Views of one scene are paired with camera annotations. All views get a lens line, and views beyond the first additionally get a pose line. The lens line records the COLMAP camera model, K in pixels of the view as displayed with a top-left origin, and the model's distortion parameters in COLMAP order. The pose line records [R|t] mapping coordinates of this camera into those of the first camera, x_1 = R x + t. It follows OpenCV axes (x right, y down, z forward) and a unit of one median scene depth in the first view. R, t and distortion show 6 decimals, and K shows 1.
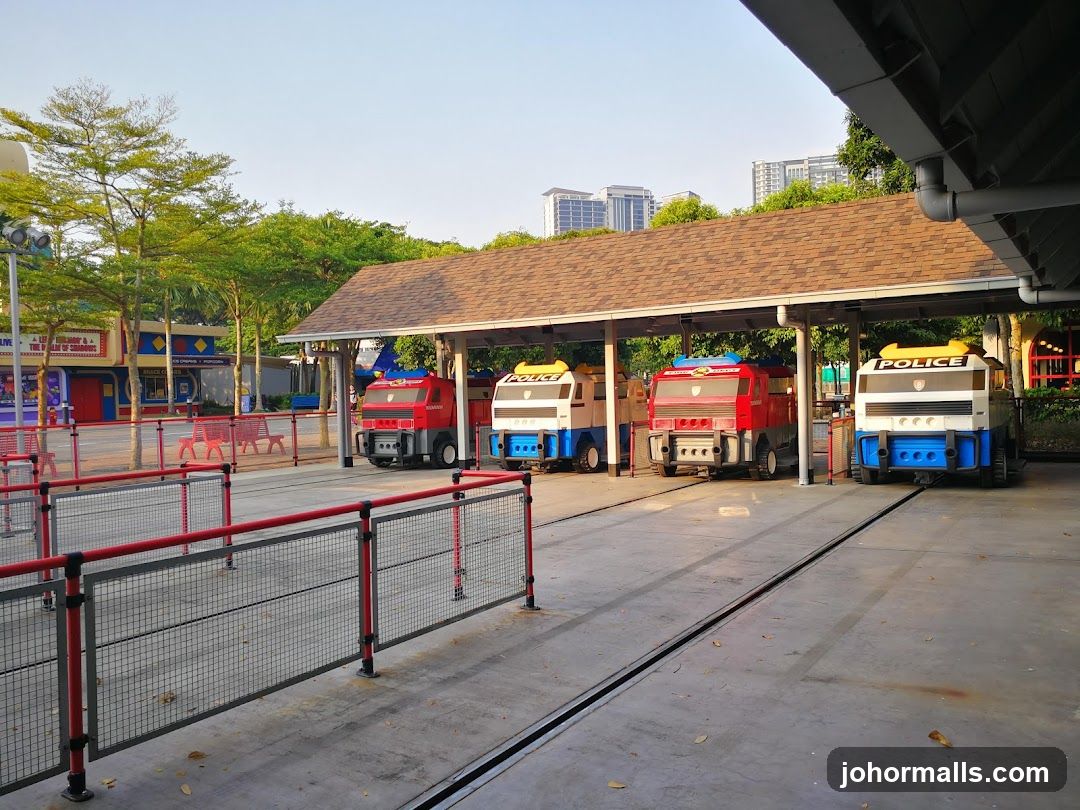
lens RADIAL K [[851.5, 0, 541.0], [0, 851.5, 402.8], [0, 0, 1]] dist [0.008479, 0.007473]
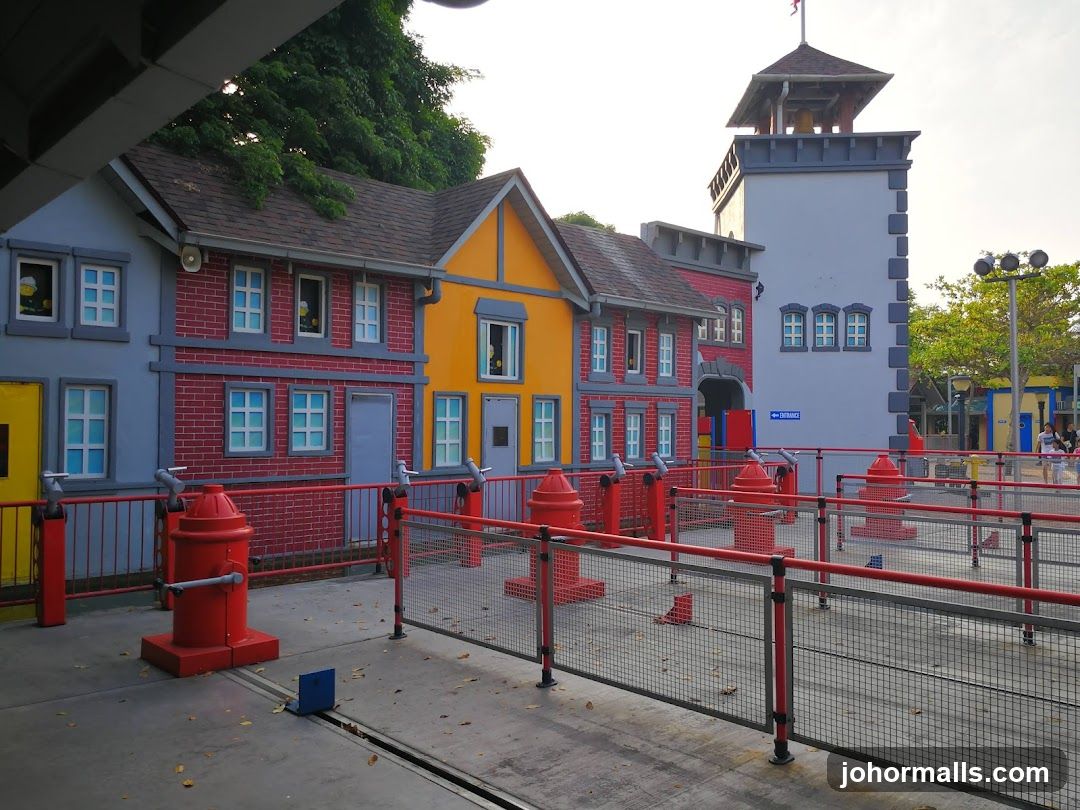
lens RADIAL K [[880.4, 0, 544.9], [0, 880.4, 409.6], [0, 0, 1]] dist [0.033025, -0.006971]
pose [[-0.225114, 0.011431, -0.974265, 0.776612], [-0.021134, 0.999639, 0.016612, -0.040593], [0.974103, 0.024330, -0.224791, 1.068338]]
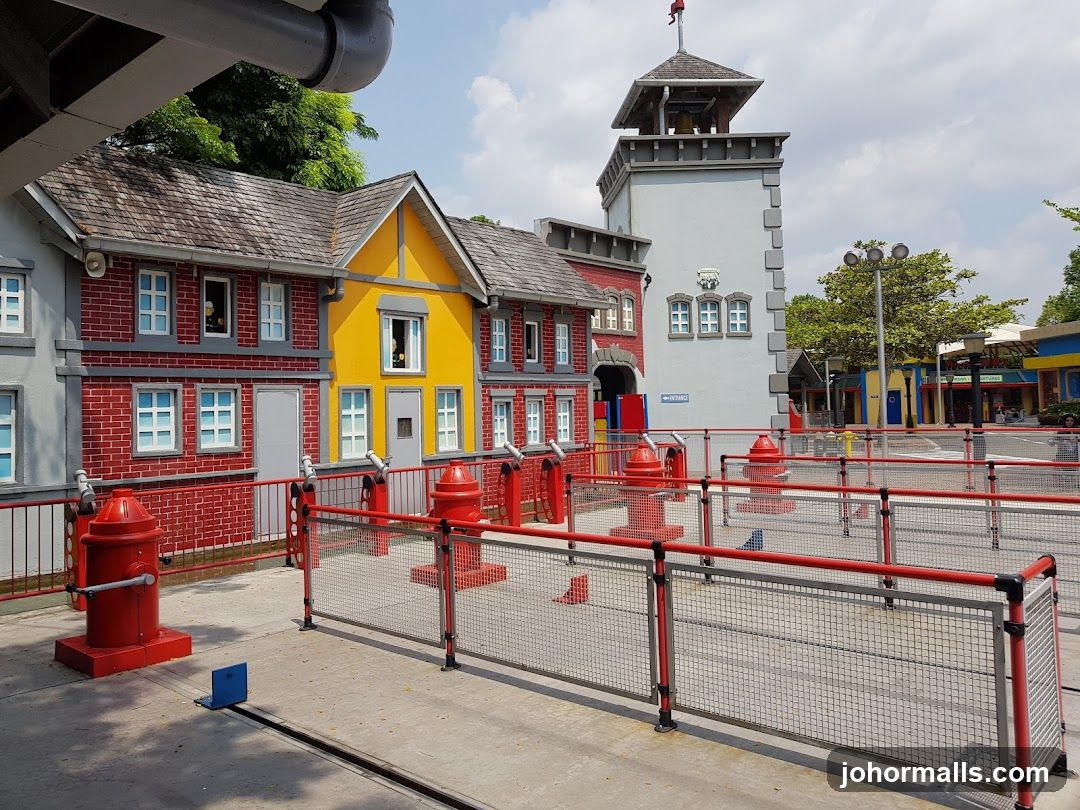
lens RADIAL K [[851.5, 0, 511.5], [0, 851.5, 382.7], [0, 0, 1]] dist [0.008479, 0.007473]
pose [[-0.154285, 0.002622, -0.988023, 0.824690], [0.003526, 0.999992, 0.002103, -0.069814], [0.988020, -0.003159, -0.154293, 1.095409]]
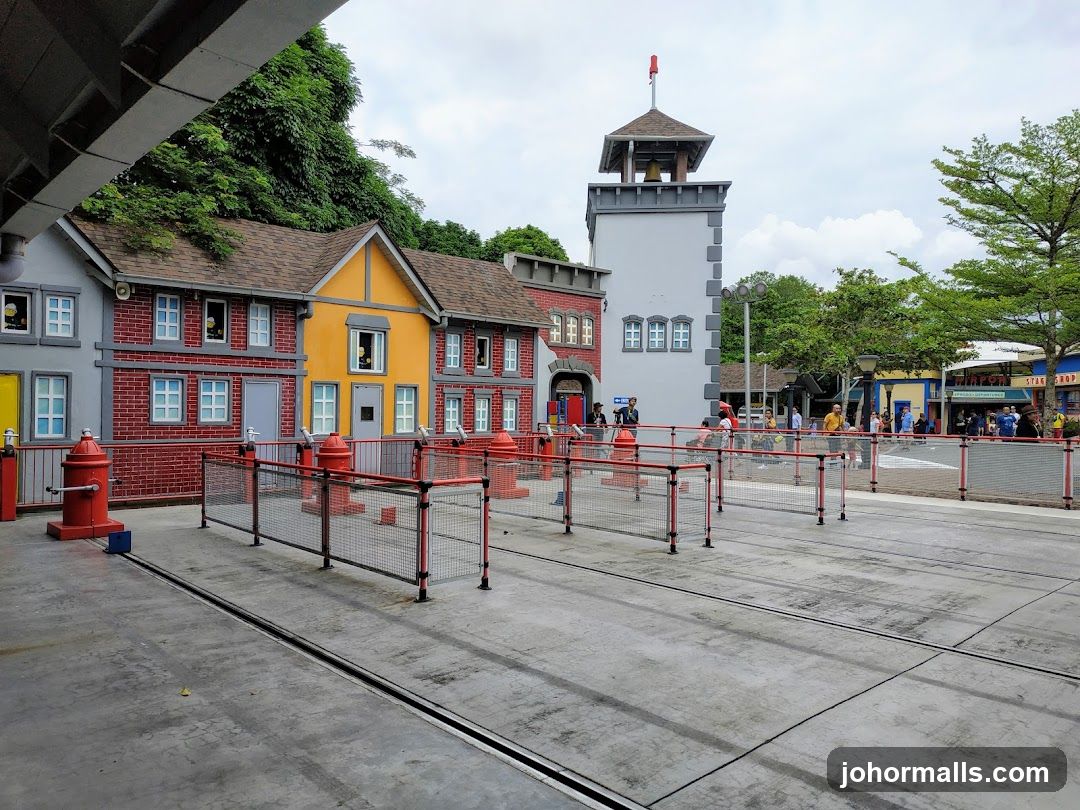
lens RADIAL K [[789.1, 0, 536.3], [0, 789.1, 413.9], [0, 0, 1]] dist [0.037254, -0.041678]
pose [[-0.242247, 0.032214, -0.969680, 1.579254], [-0.028980, 0.998762, 0.040421, -0.083101], [0.969782, 0.037894, -0.241013, 2.327202]]
